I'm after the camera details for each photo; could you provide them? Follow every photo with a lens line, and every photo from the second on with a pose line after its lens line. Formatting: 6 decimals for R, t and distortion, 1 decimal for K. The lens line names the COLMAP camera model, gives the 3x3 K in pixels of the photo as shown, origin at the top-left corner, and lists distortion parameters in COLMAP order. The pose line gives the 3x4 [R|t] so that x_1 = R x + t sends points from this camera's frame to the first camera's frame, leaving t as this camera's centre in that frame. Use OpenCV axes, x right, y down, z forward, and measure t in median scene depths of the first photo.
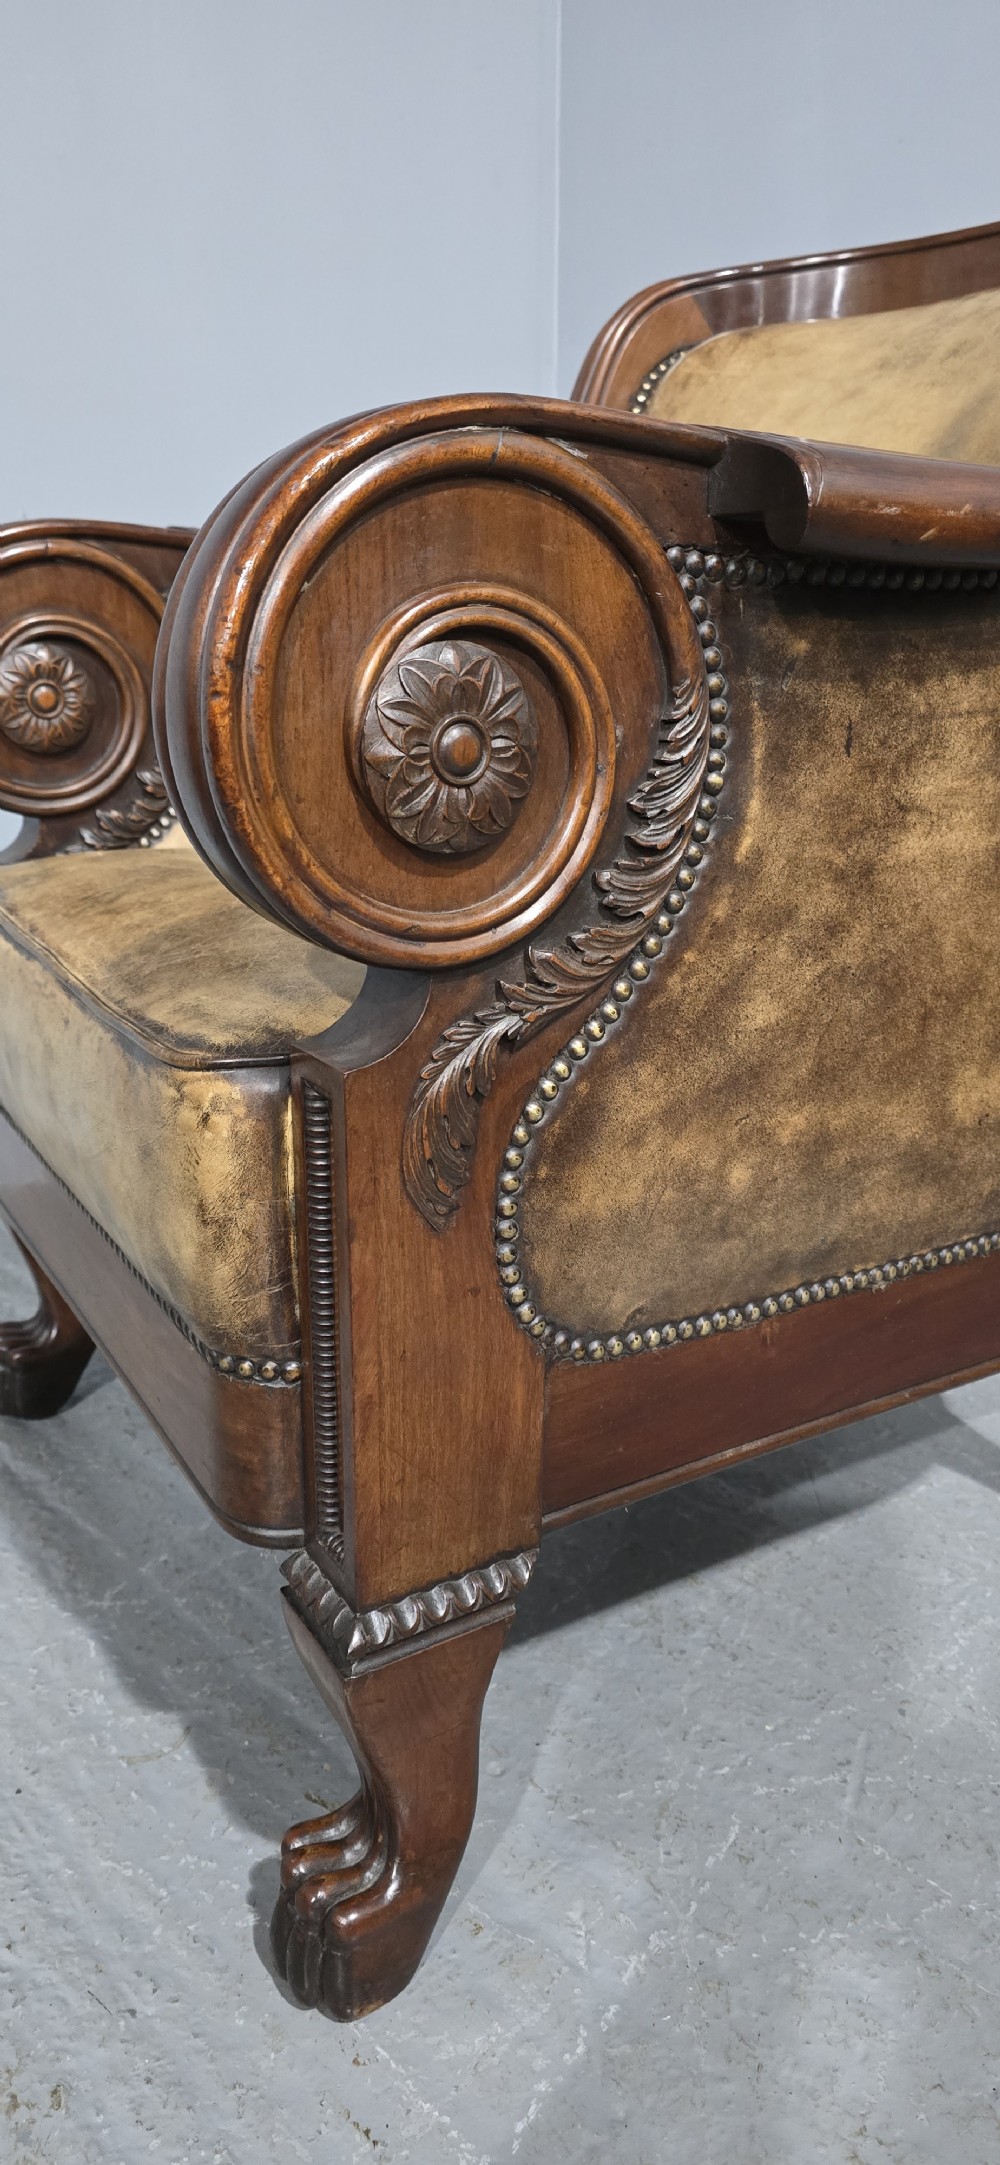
lens RADIAL K [[1498.9, 0, 497.9], [0, 1498.9, 1080.9], [0, 0, 1]] dist [0.053610, -0.060354]
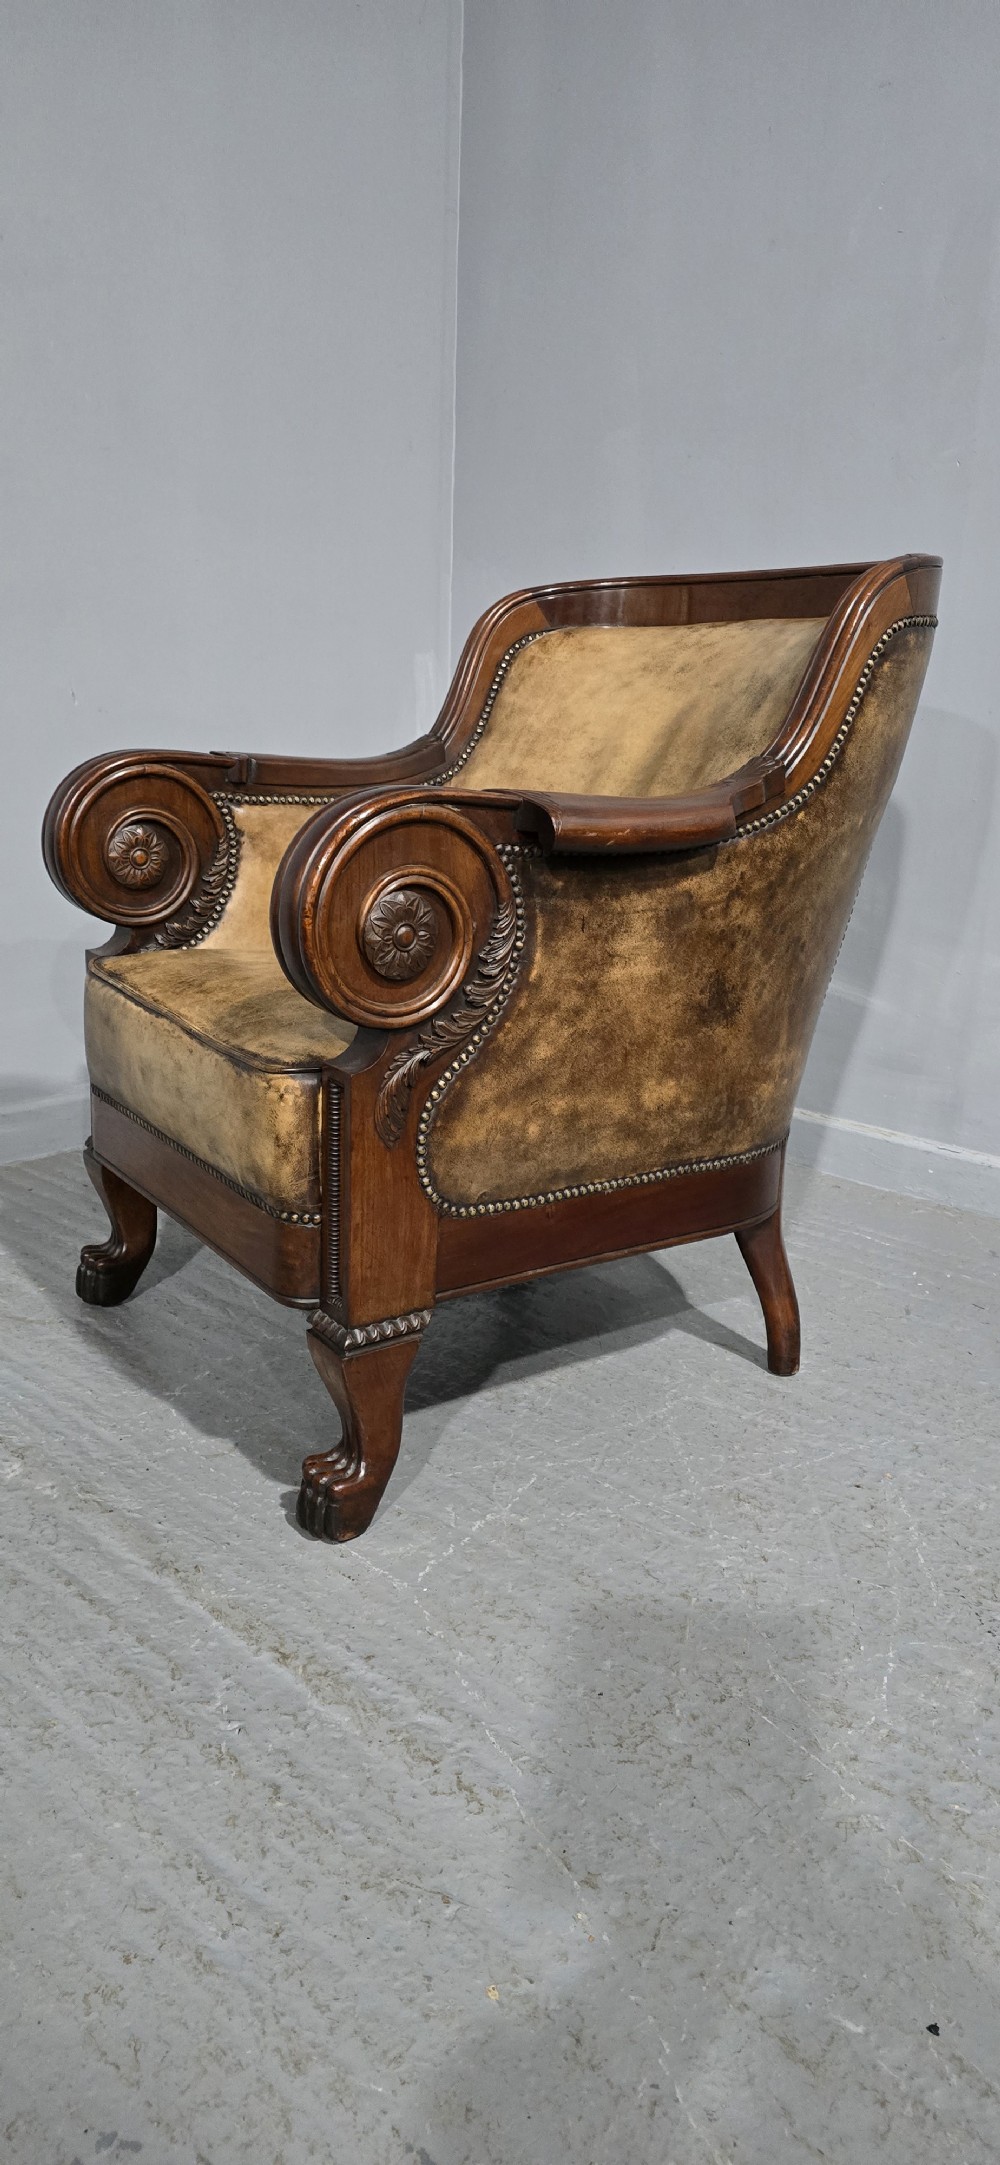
lens RADIAL K [[1498.9, 0, 522.0], [0, 1498.9, 1075.0], [0, 0, 1]] dist [0.053610, -0.060354]
pose [[0.996075, 0.012587, 0.087617, -0.036778], [-0.009858, 0.999455, -0.031509, 0.053442], [-0.087966, 0.030522, 0.995656, -1.068833]]
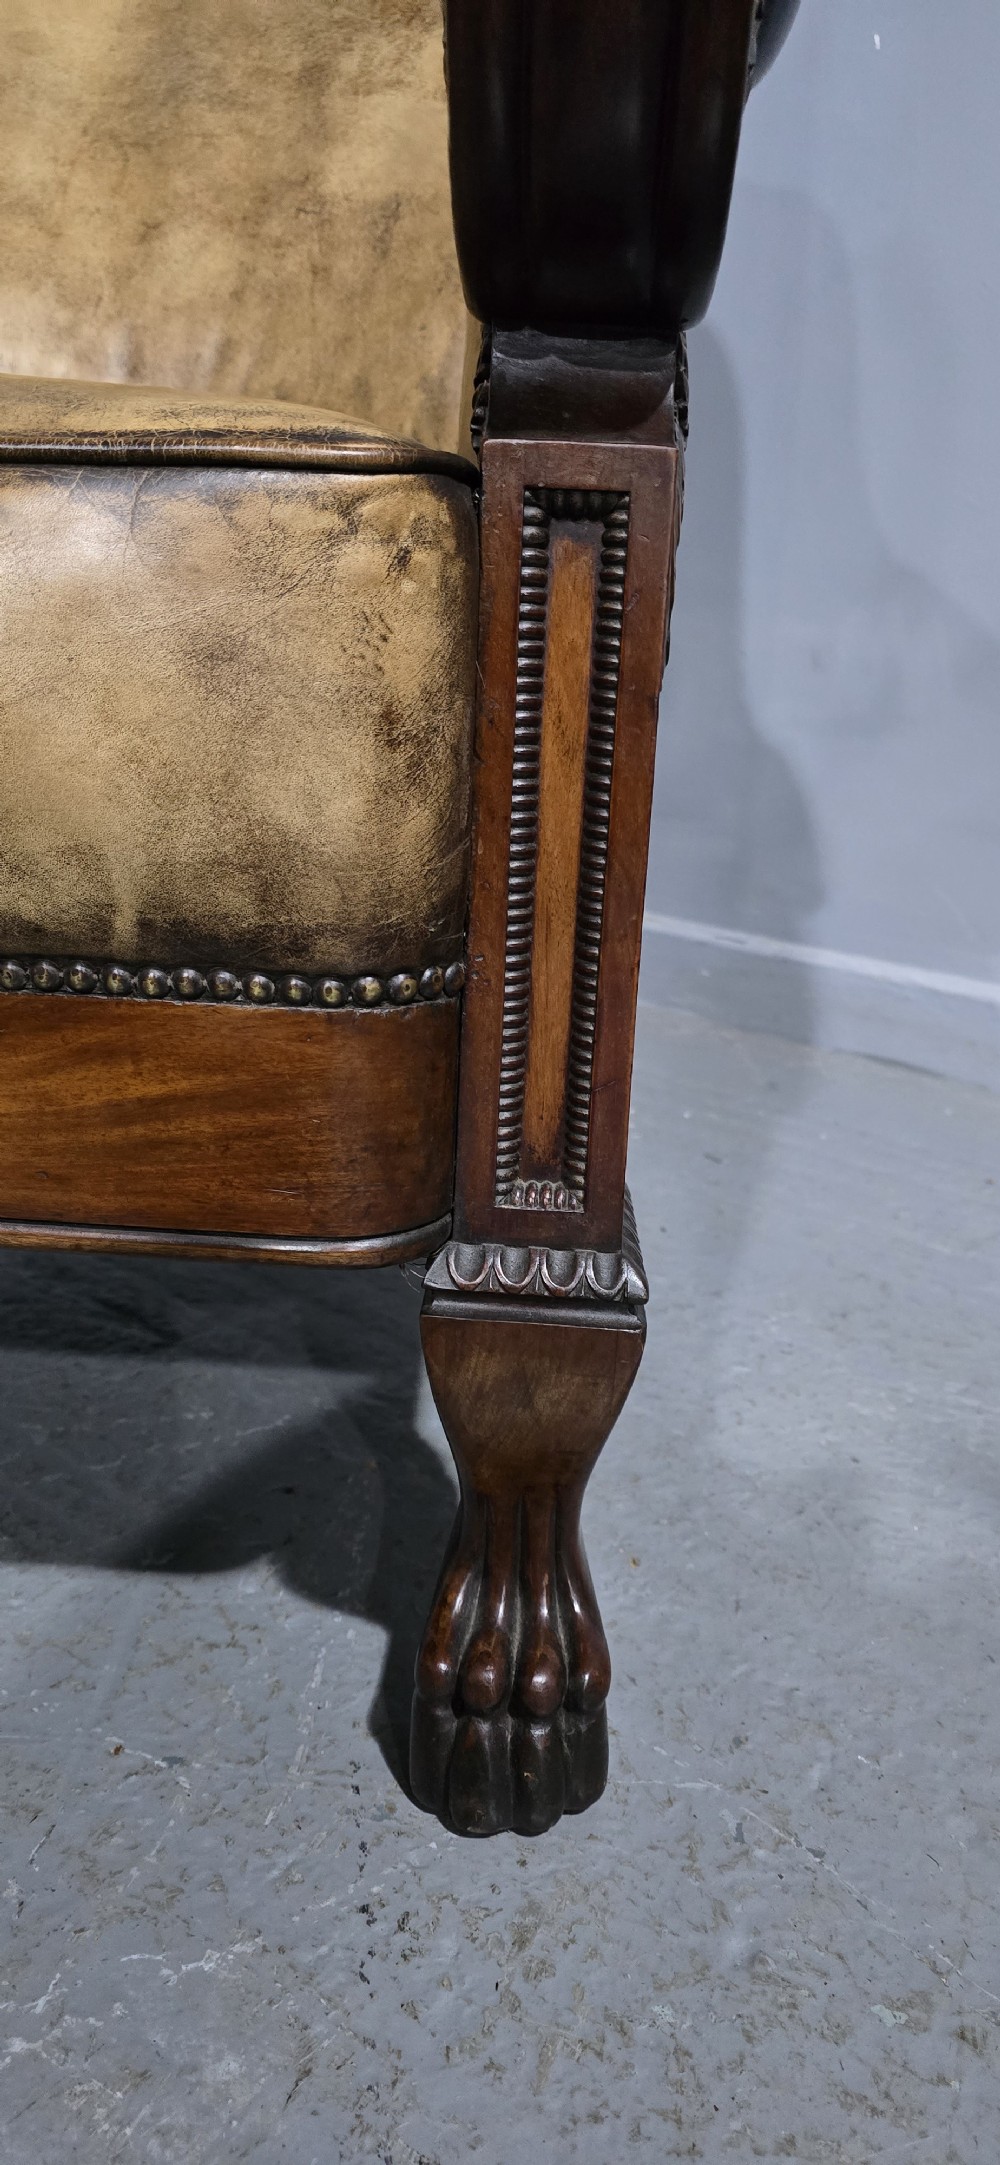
lens RADIAL K [[1495.2, 0, 551.3], [0, 1495.2, 1090.6], [0, 0, 1]] dist [0.045891, -0.049404]
pose [[0.993382, 0.012998, 0.114117, 0.731633], [-0.016632, 0.999382, 0.030953, 0.275890], [-0.113645, -0.032647, 0.992985, 0.092452]]
